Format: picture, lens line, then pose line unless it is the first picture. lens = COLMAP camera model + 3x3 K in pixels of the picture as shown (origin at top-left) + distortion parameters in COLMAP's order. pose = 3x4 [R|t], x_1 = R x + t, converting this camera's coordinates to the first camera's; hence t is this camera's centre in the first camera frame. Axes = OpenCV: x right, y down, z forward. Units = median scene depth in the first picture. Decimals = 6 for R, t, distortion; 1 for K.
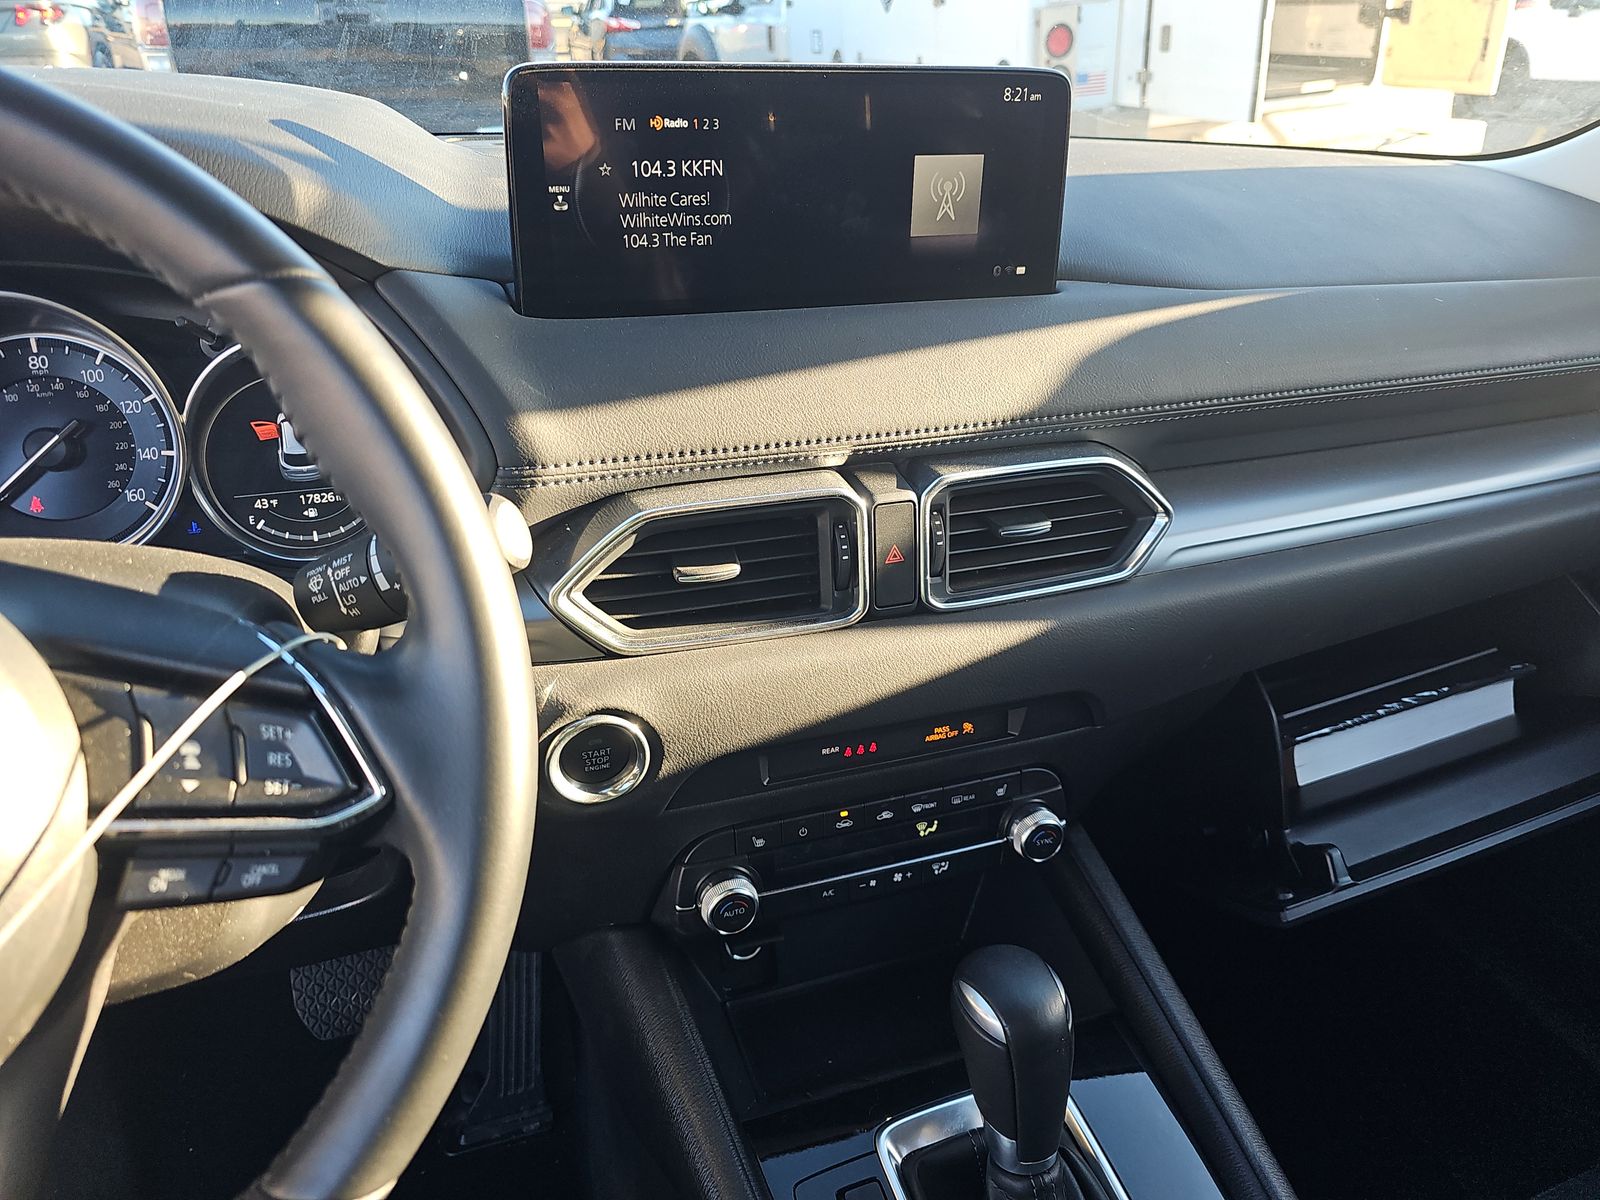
lens RADIAL K [[1052.1, 0, 771.3], [0, 1052.1, 599.8], [0, 0, 1]] dist [0.027456, -0.037908]
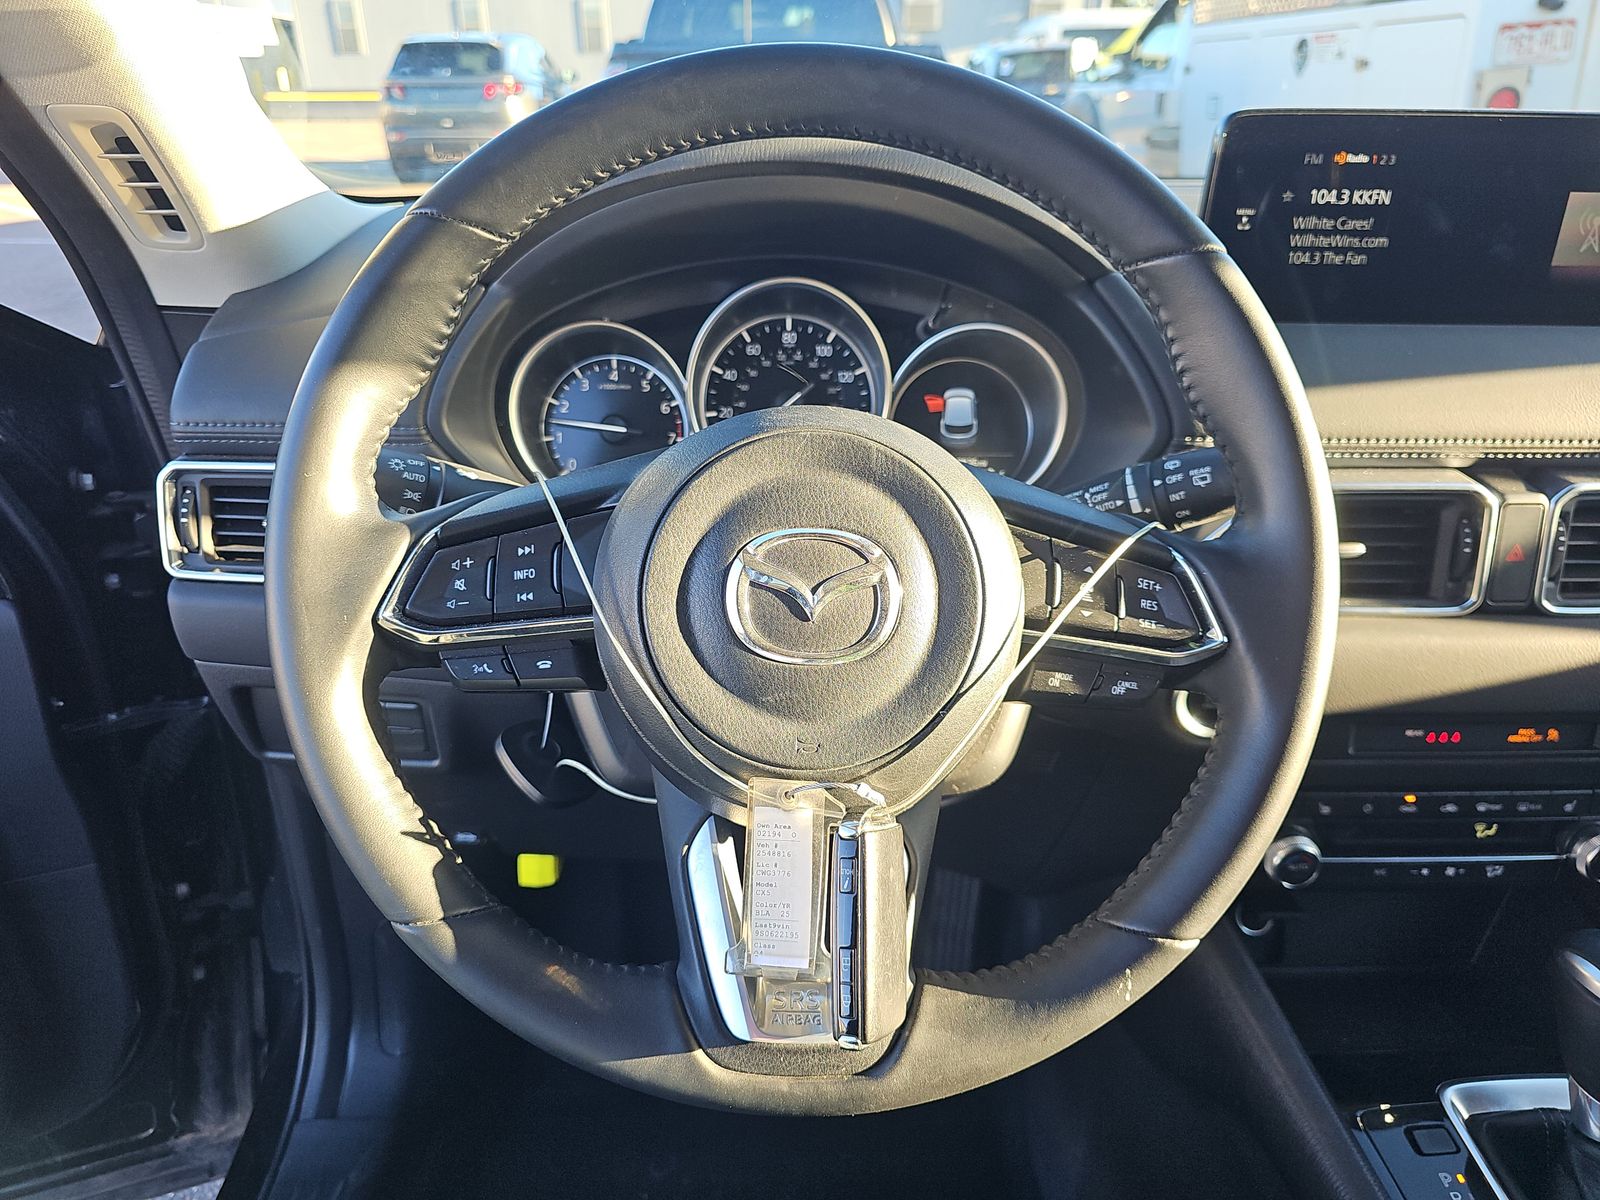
lens RADIAL K [[1052.1, 0, 771.3], [0, 1052.1, 599.8], [0, 0, 1]] dist [0.027456, -0.037908]
pose [[0.954763, 0.116061, -0.273785, -0.312881], [-0.130397, 0.990855, -0.034695, 0.142732], [0.267254, 0.068826, 0.961165, -0.235320]]
